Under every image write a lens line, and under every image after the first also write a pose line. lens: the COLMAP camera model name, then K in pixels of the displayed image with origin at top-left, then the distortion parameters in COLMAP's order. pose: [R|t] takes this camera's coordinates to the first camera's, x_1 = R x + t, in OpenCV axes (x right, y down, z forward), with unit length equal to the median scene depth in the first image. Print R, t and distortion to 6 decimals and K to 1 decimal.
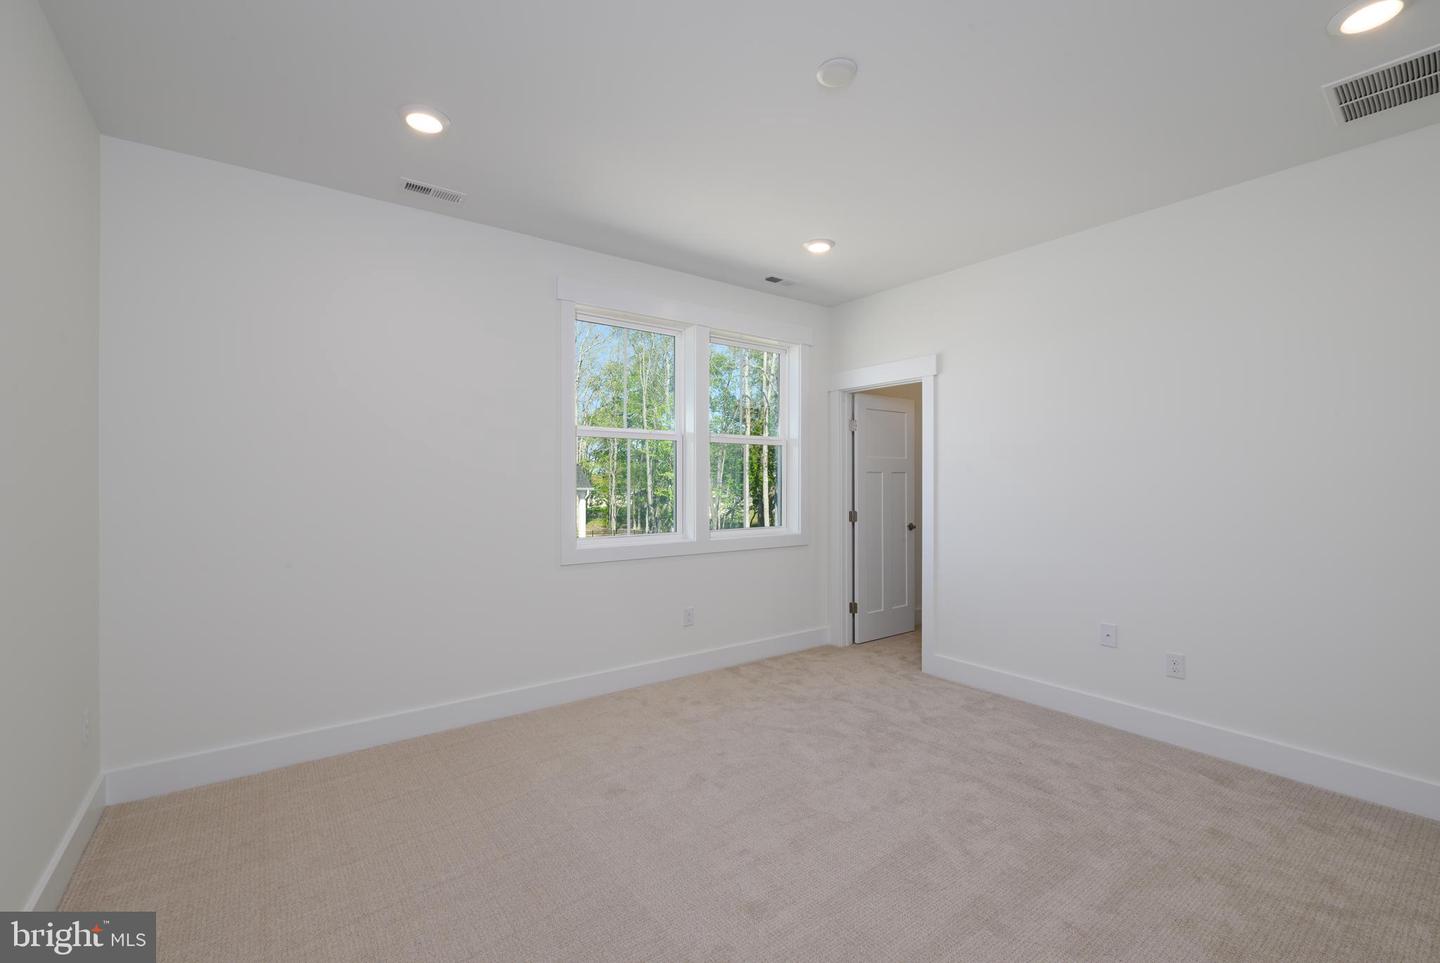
lens RADIAL K [[616.1, 0, 716.4], [0, 616.1, 482.4], [0, 0, 1]] dist [0.003174, -0.000695]
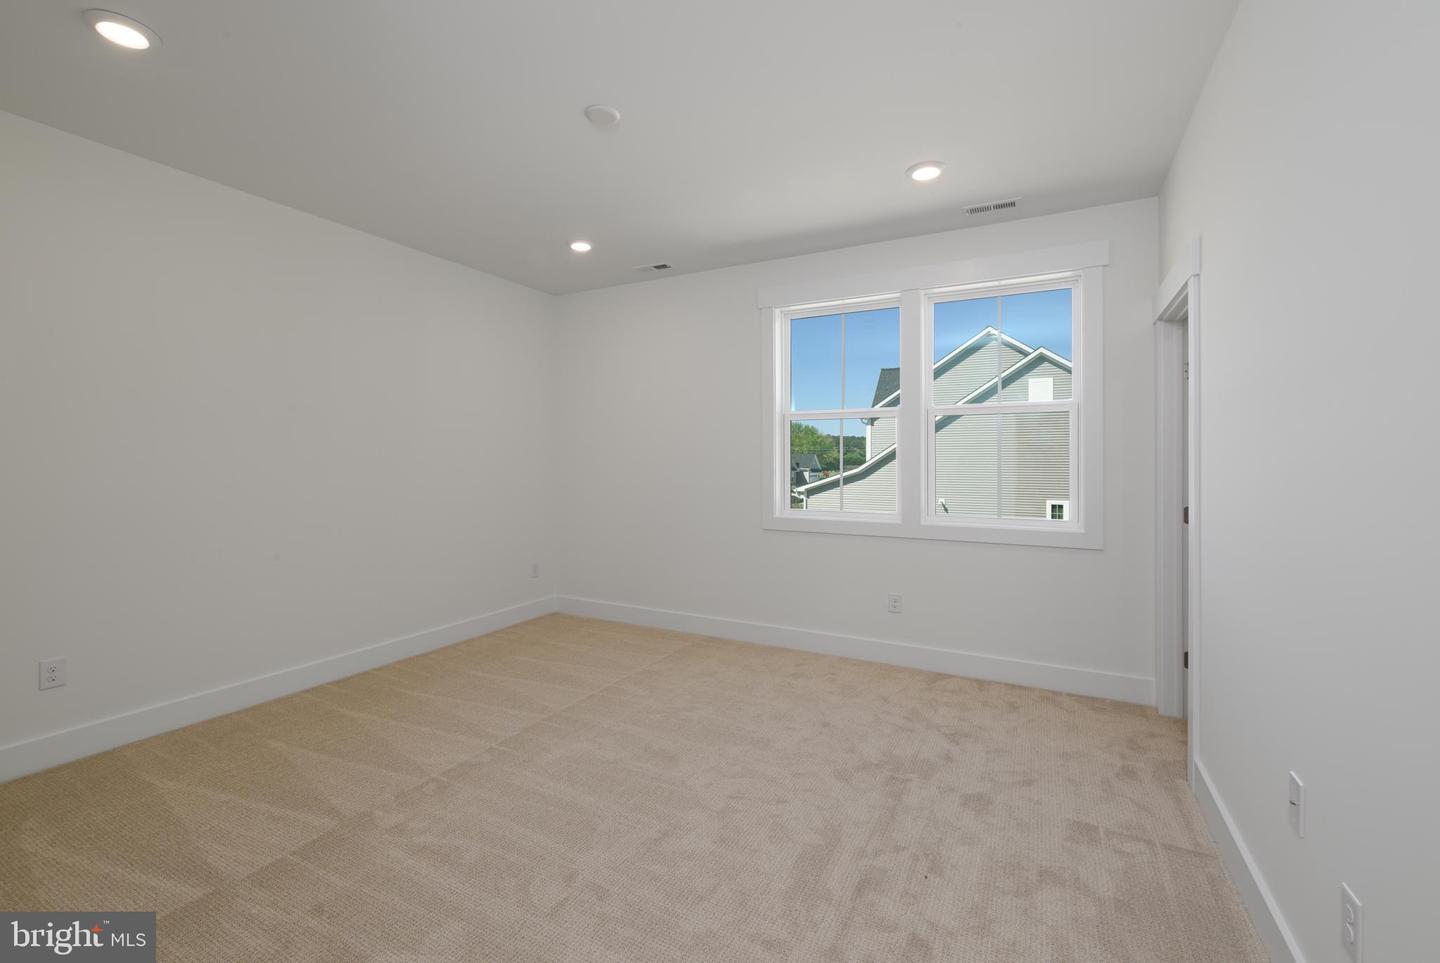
lens RADIAL K [[616.1, 0, 716.0], [0, 616.1, 470.0], [0, 0, 1]] dist [0.003174, -0.000695]
pose [[0.431023, 0.015204, -0.902213, 0.720339], [-0.003470, 0.999879, 0.015192, -0.002027], [0.902335, -0.003417, 0.431023, 0.357623]]
